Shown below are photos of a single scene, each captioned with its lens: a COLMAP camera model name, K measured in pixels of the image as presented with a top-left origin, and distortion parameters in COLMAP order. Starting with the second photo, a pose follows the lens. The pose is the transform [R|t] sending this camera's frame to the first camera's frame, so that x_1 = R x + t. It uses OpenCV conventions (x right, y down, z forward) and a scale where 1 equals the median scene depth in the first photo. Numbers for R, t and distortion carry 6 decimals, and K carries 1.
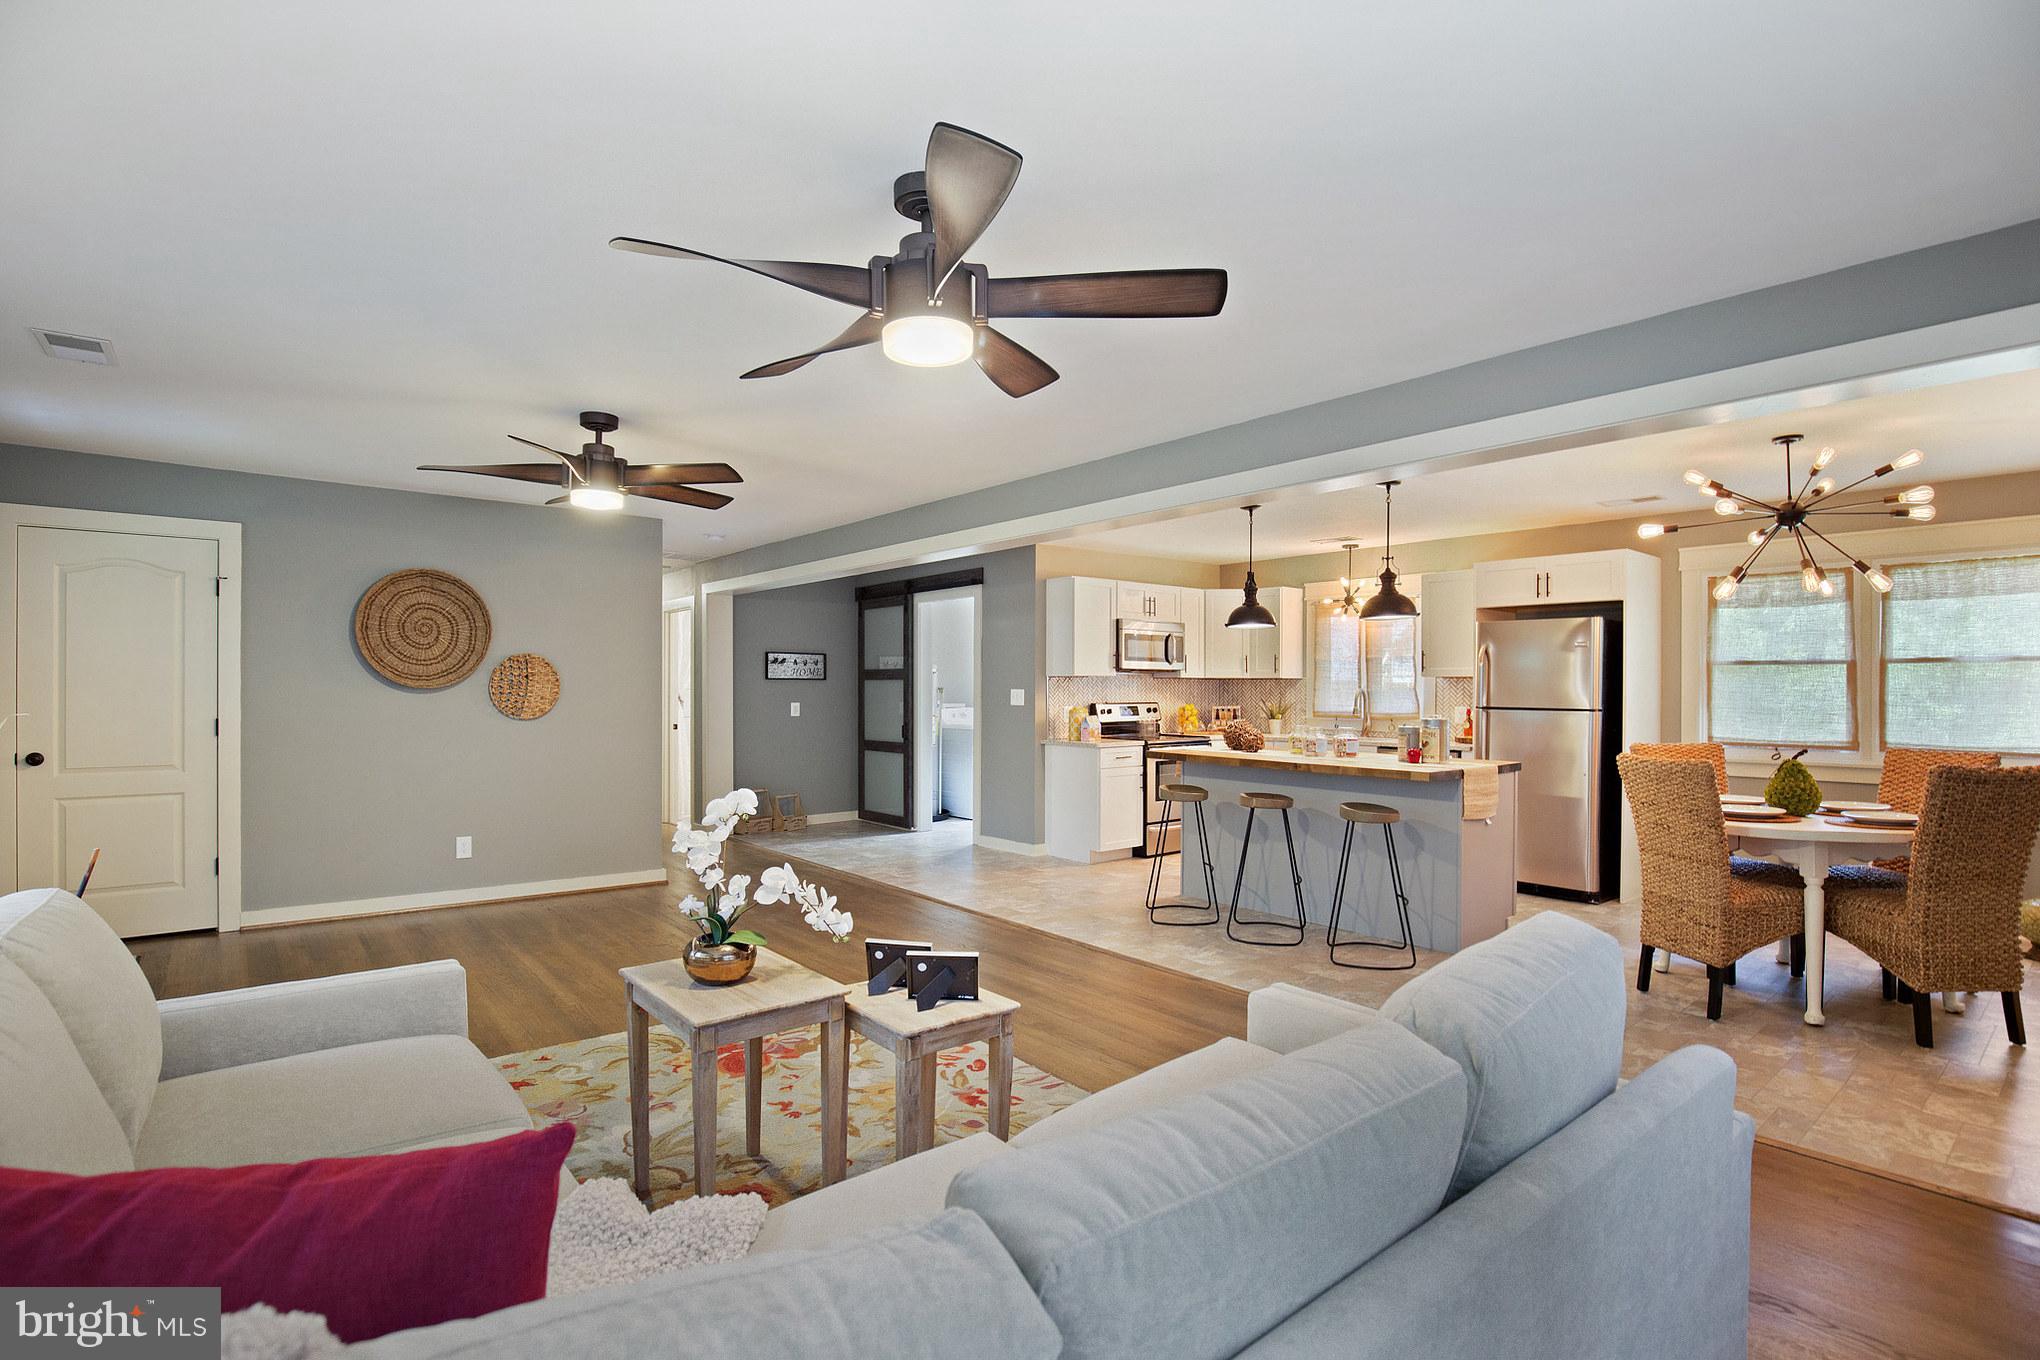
lens RADIAL K [[978.9, 0, 1056.6], [0, 978.9, 692.1], [0, 0, 1]] dist [-0.004472, 0.000215]
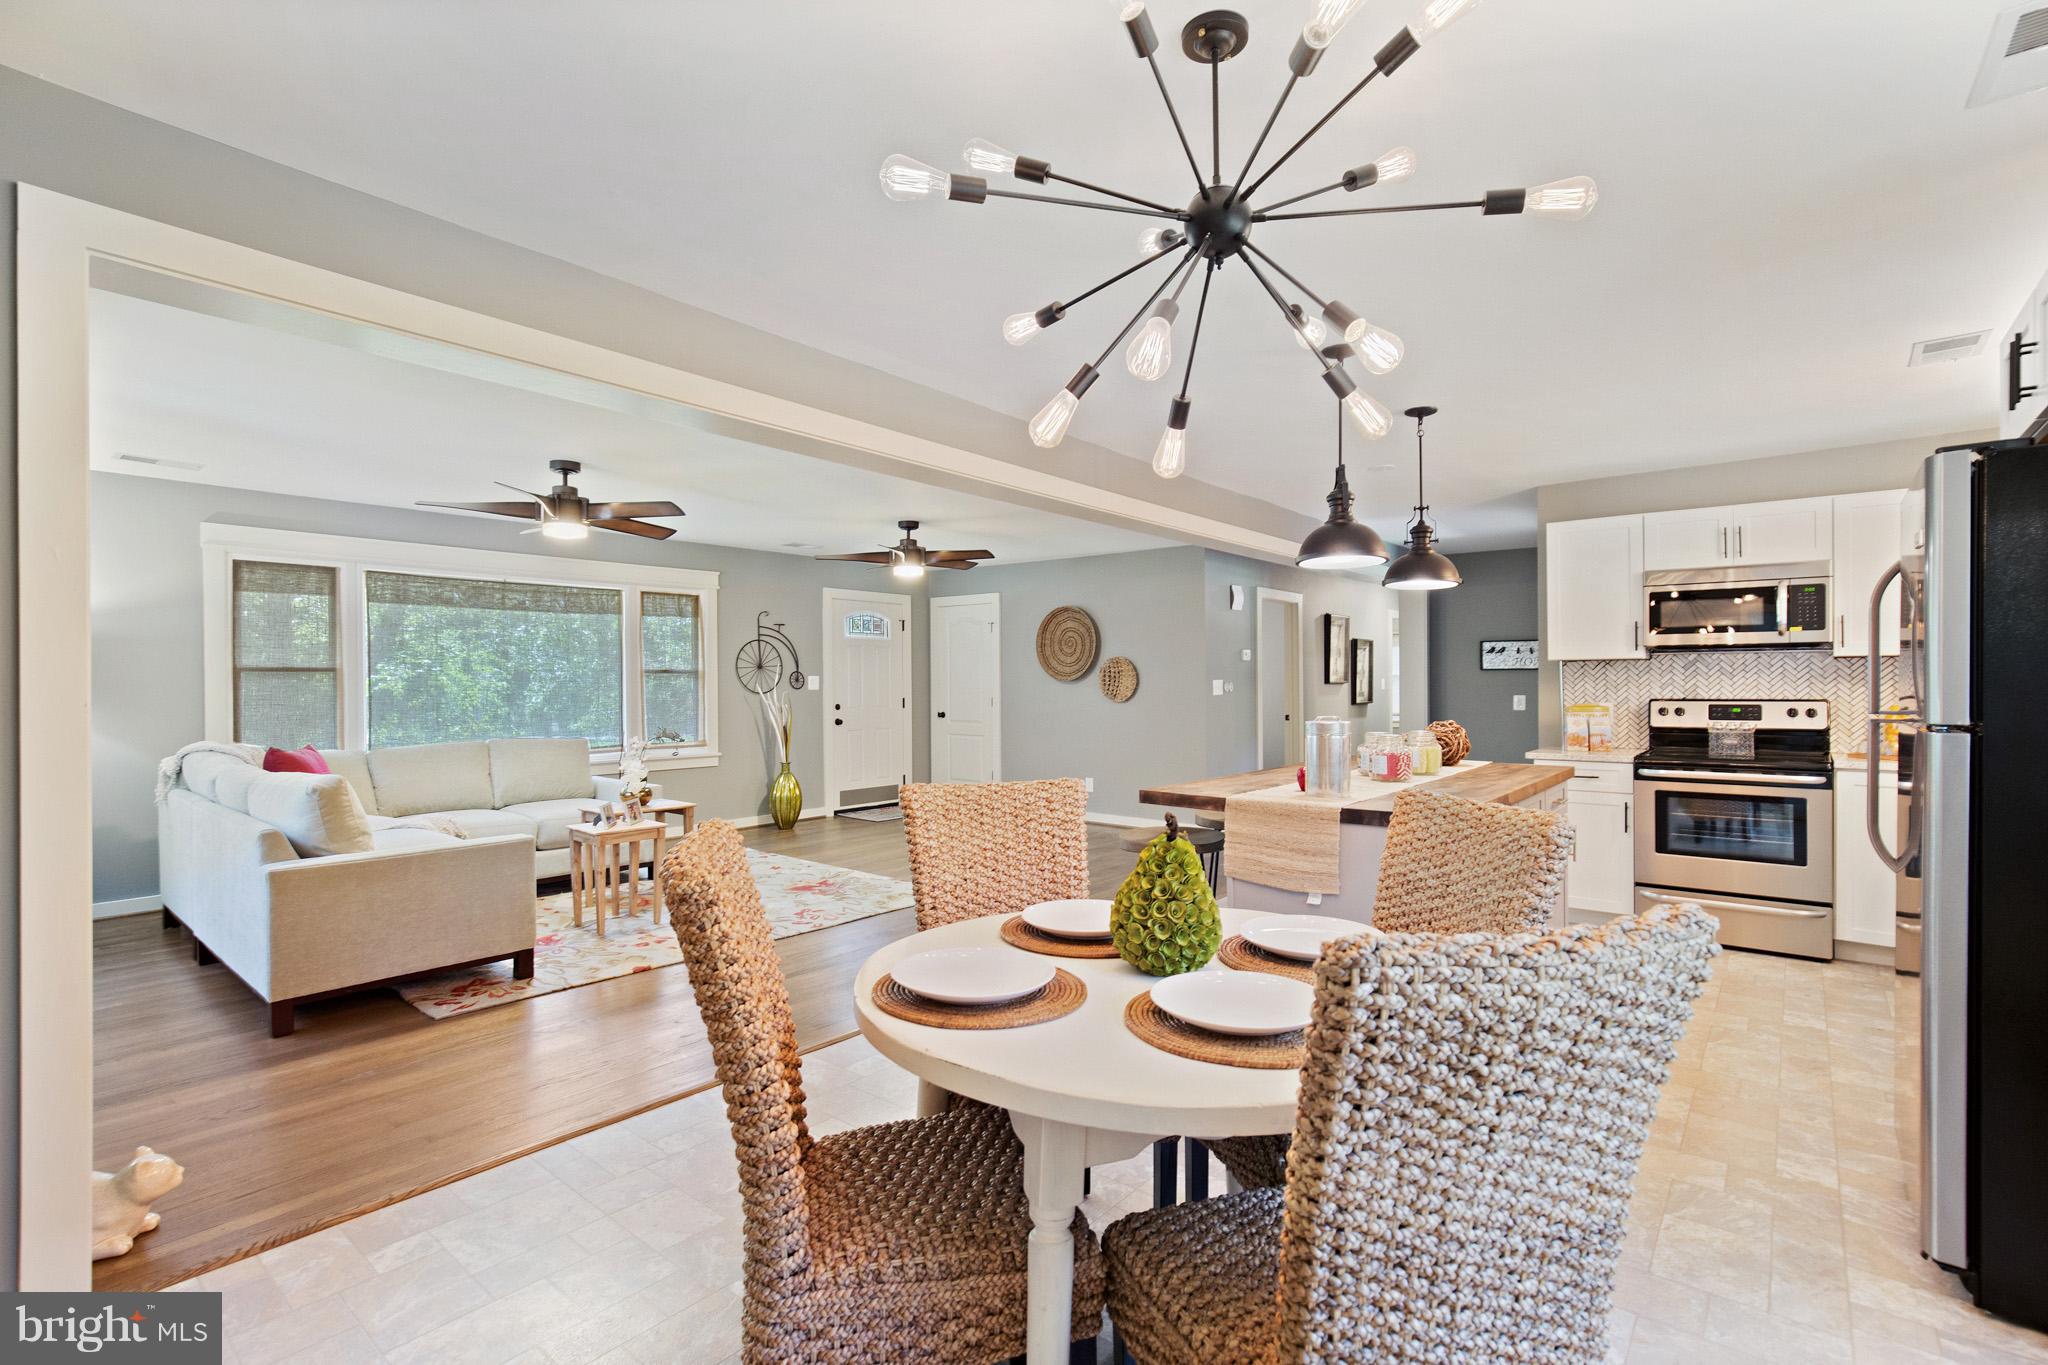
lens RADIAL K [[958.2, 0, 1024.0], [0, 958.2, 682.5], [0, 0, 1]] dist [0.001582, 0.000233]
pose [[0.184156, -0.004462, -0.982887, 0.904316], [0.000288, 0.999990, -0.004486, 0.004742], [0.982897, 0.000543, 0.184156, 0.677692]]
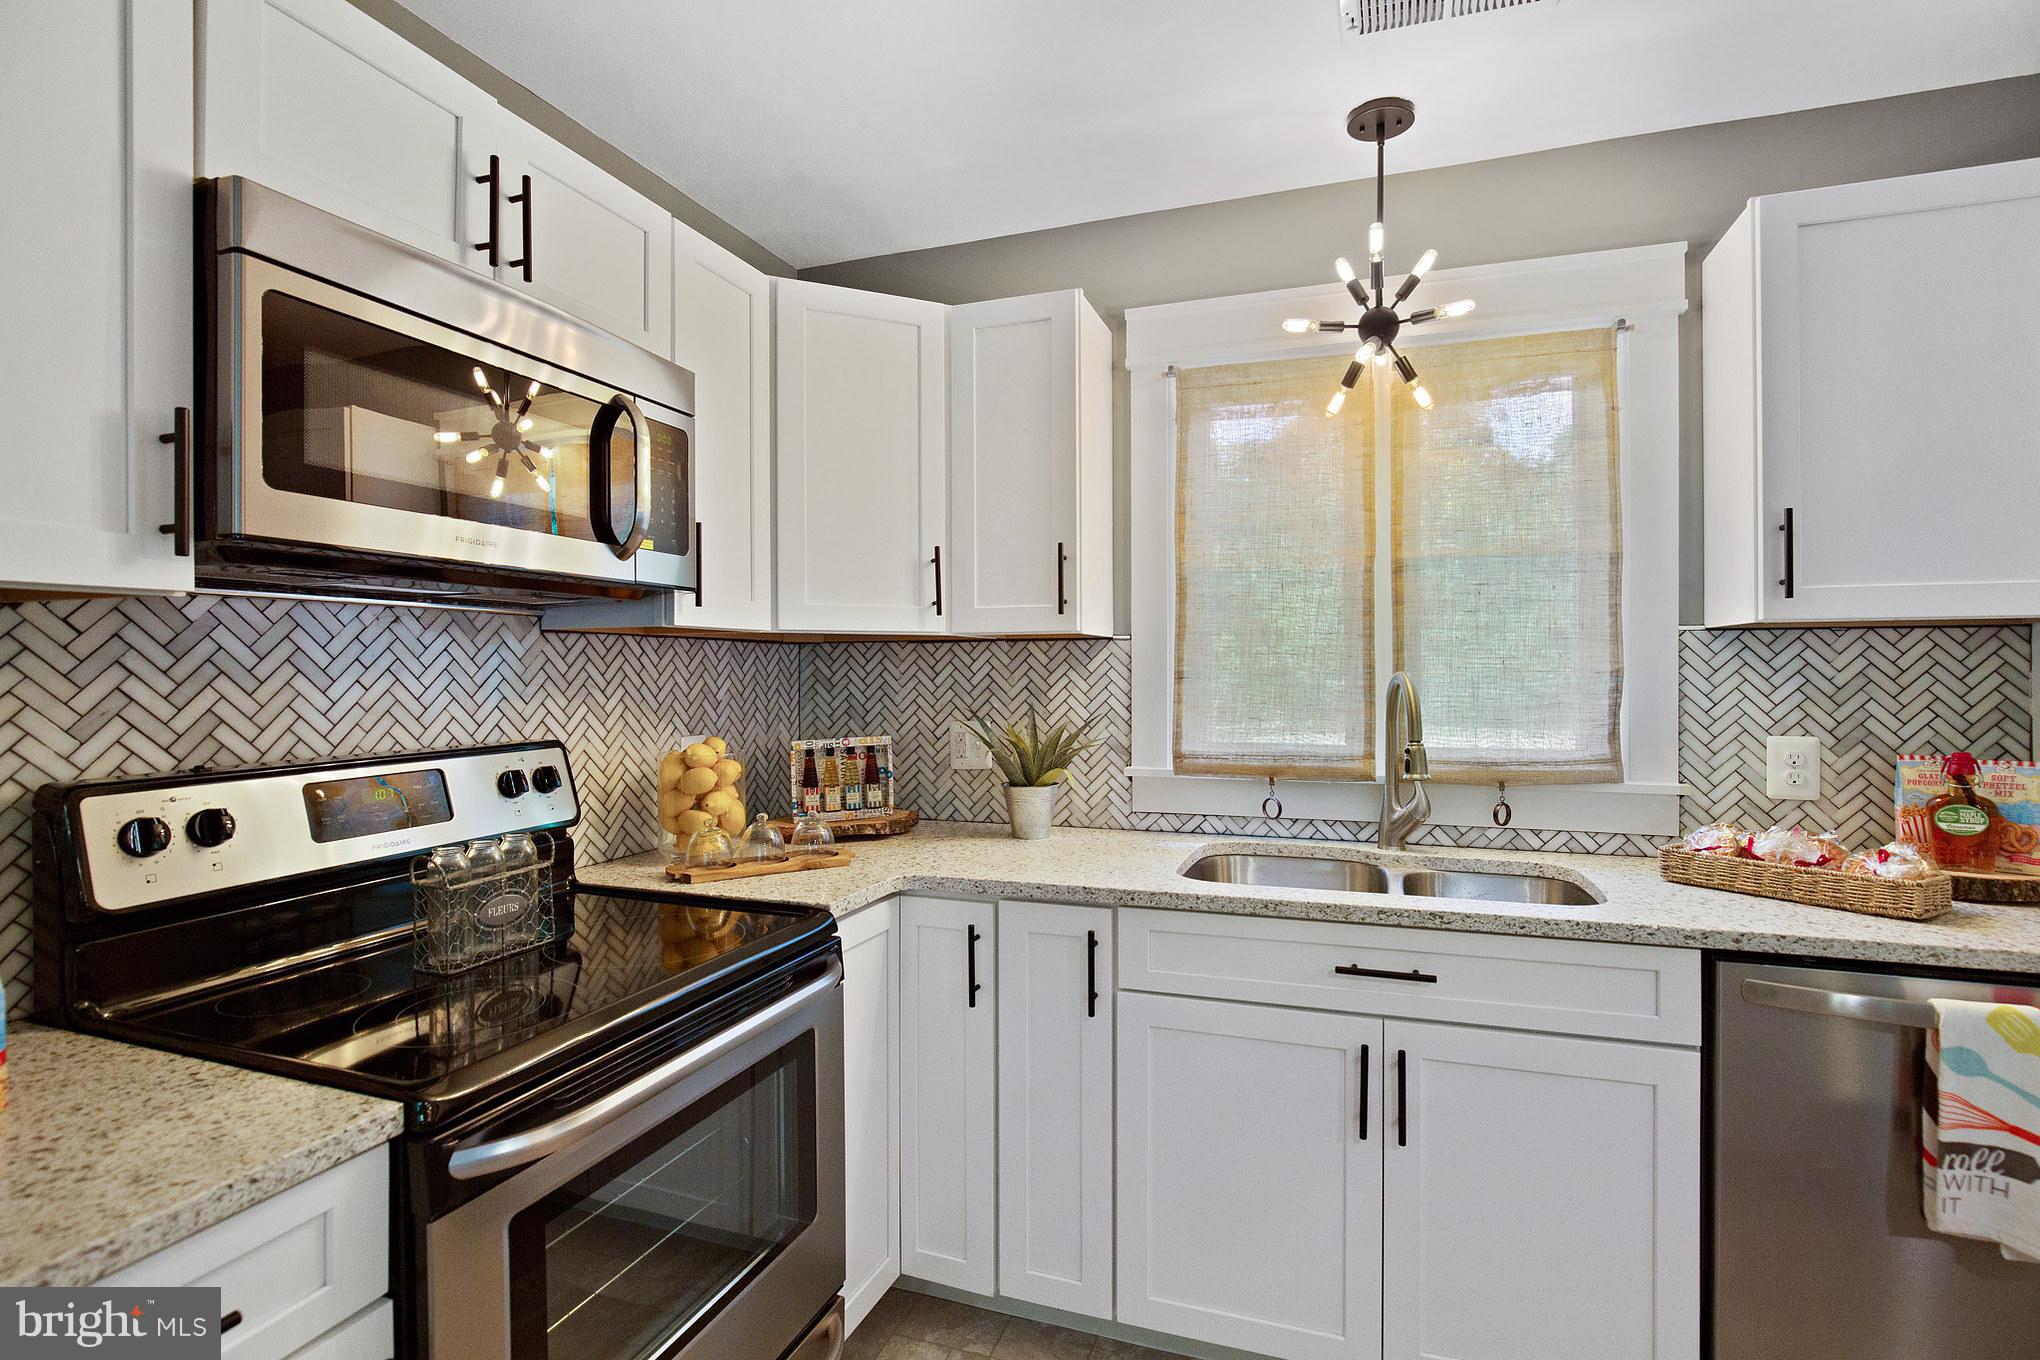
lens RADIAL K [[959.9, 0, 1016.9], [0, 959.9, 661.6], [0, 0, 1]] dist [0.003569, 0.000610]
pose [[0.874313, -0.001679, 0.485360, 0.138959], [0.004671, 0.999977, -0.004956, -0.008605], [-0.485340, 0.006600, 0.874300, 1.200420]]
